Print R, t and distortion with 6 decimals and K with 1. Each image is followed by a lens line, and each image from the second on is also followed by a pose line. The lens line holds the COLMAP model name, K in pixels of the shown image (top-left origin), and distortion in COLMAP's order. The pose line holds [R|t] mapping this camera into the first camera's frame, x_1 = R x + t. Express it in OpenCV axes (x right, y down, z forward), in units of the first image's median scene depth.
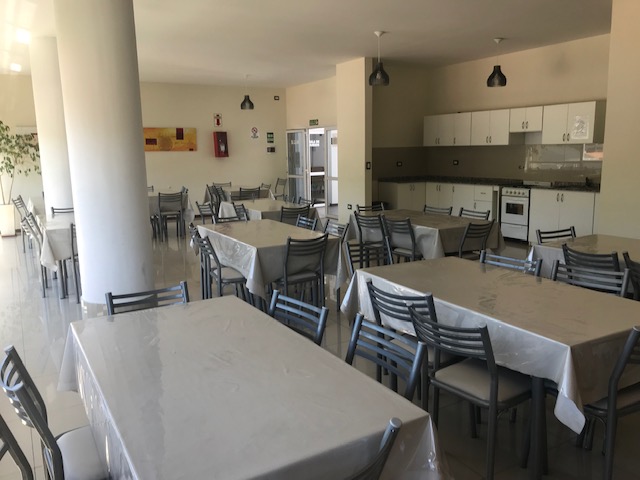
lens RADIAL K [[573.8, 0, 320.0], [0, 573.8, 237.8], [0, 0, 1]] dist [0.036198, 0.007304]
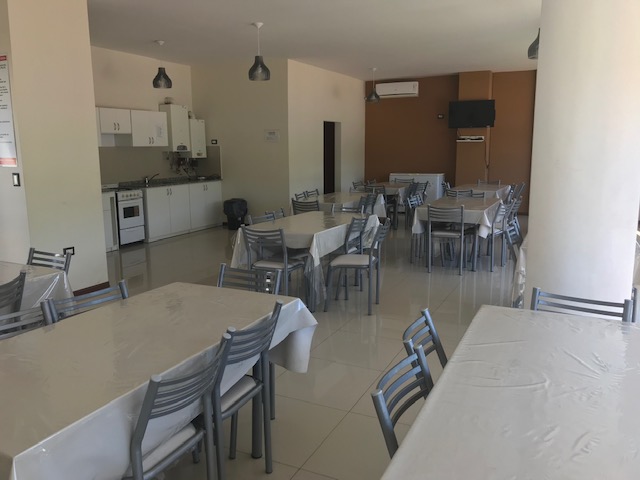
lens RADIAL K [[542.9, 0, 323.4], [0, 542.9, 241.3], [0, 0, 1]] dist [-0.029308, -0.000253]
pose [[-0.509104, -0.133184, 0.850338, -0.628544], [0.144163, 0.960804, 0.236797, -0.175630], [-0.848546, 0.243142, -0.469949, 1.184195]]
